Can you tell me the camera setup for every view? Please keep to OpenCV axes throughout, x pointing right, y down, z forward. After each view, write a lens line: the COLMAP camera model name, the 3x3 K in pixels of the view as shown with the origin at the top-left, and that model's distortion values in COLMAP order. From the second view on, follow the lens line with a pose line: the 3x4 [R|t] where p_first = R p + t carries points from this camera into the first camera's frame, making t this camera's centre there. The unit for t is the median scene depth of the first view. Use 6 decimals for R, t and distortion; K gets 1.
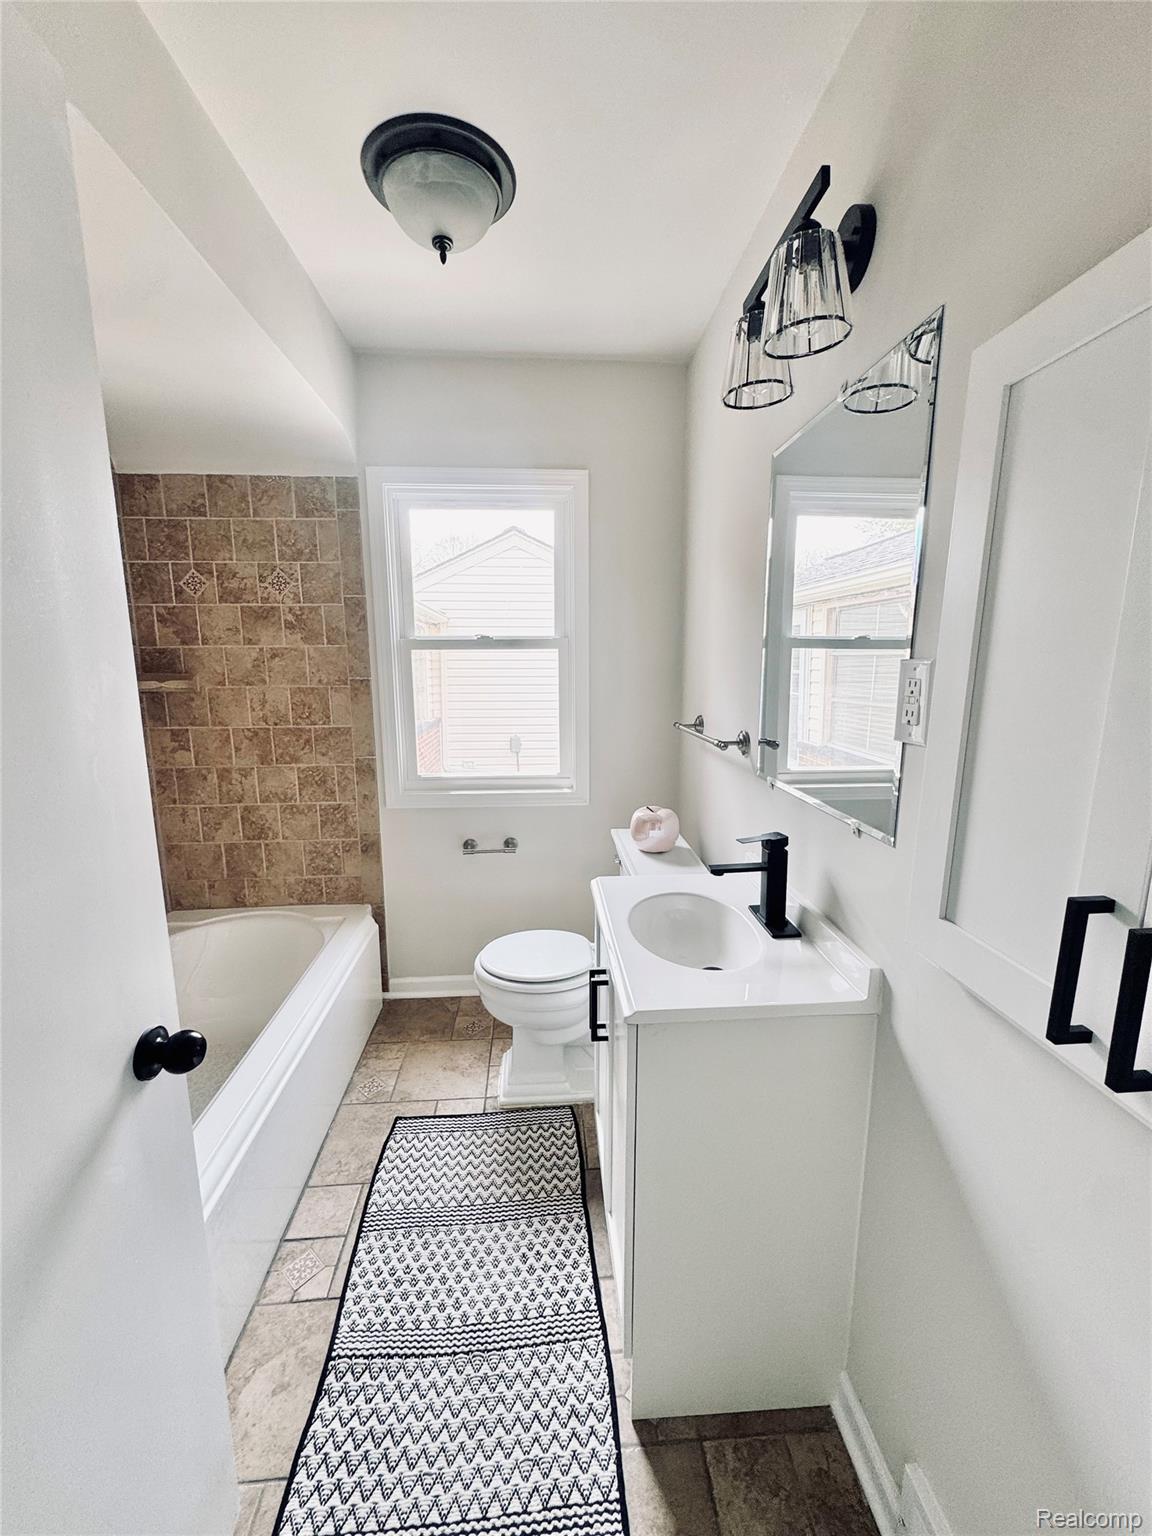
lens RADIAL K [[613.0, 0, 580.6], [0, 613.0, 770.6], [0, 0, 1]] dist [-0.006303, 0.000927]
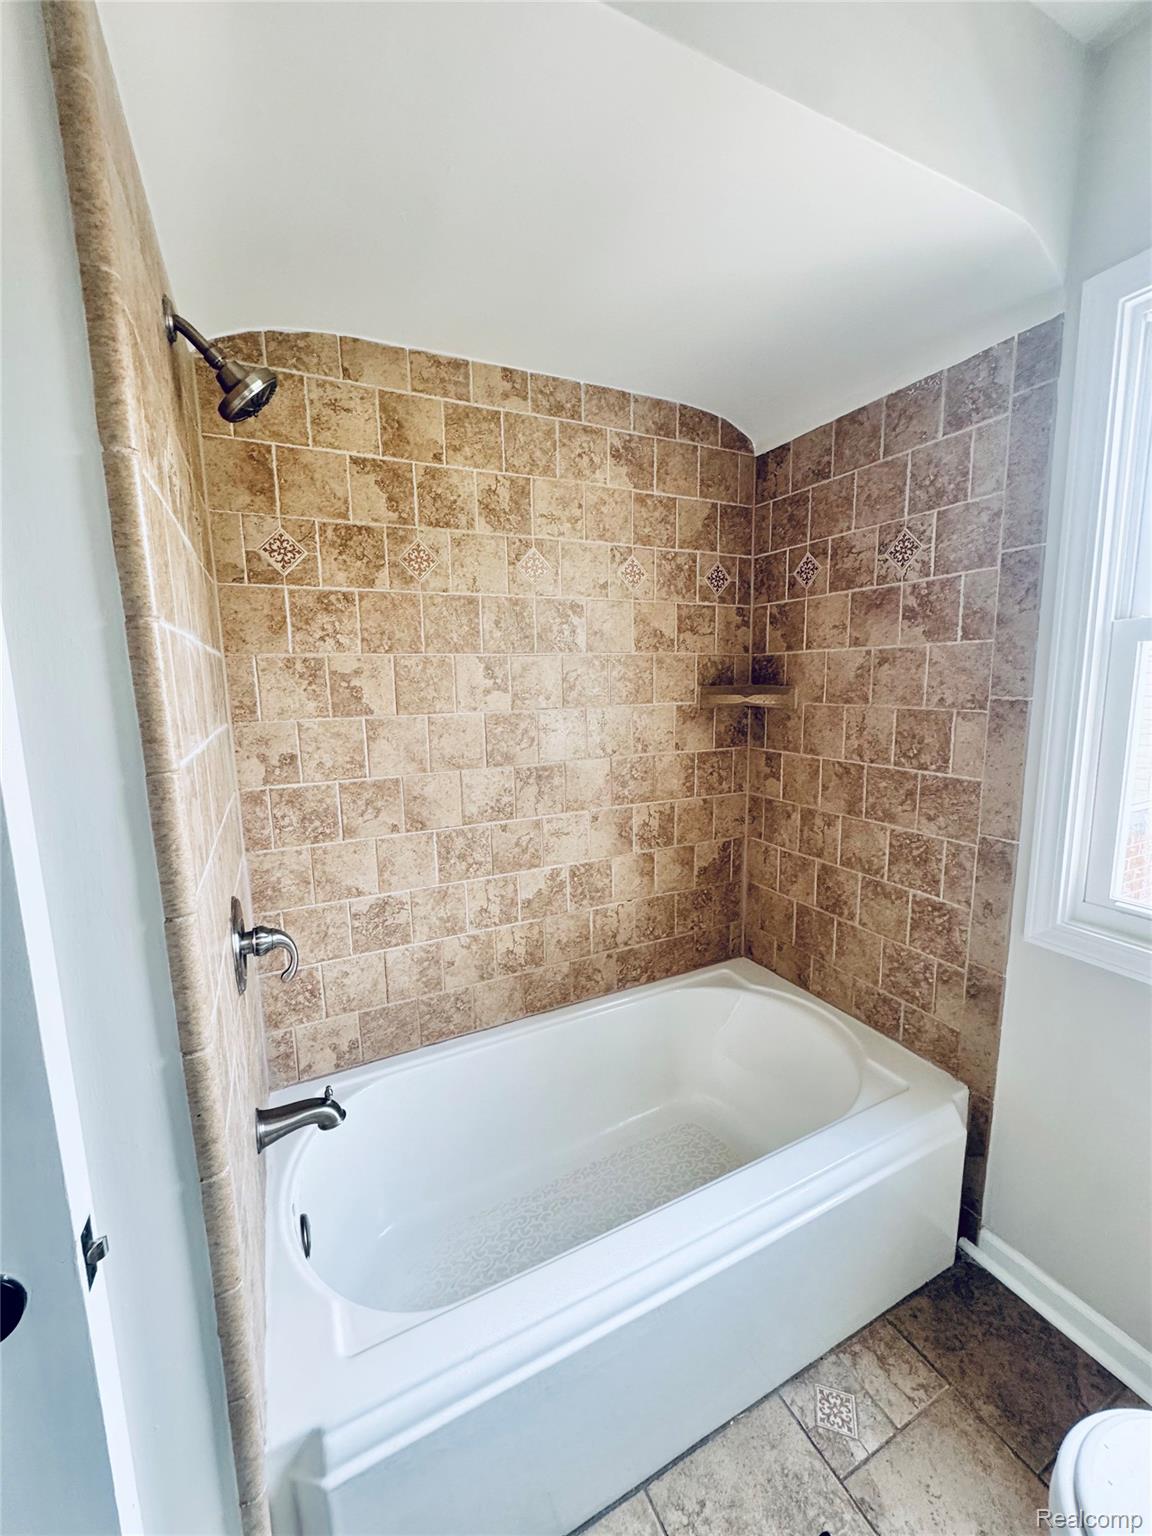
lens RADIAL K [[613.0, 0, 572.7], [0, 613.0, 769.9], [0, 0, 1]] dist [-0.006303, 0.000927]
pose [[0.377518, 0.136881, -0.915830, 0.004051], [-0.146635, 0.985372, 0.086830, -0.076607], [0.914319, 0.101512, 0.392067, 0.427360]]
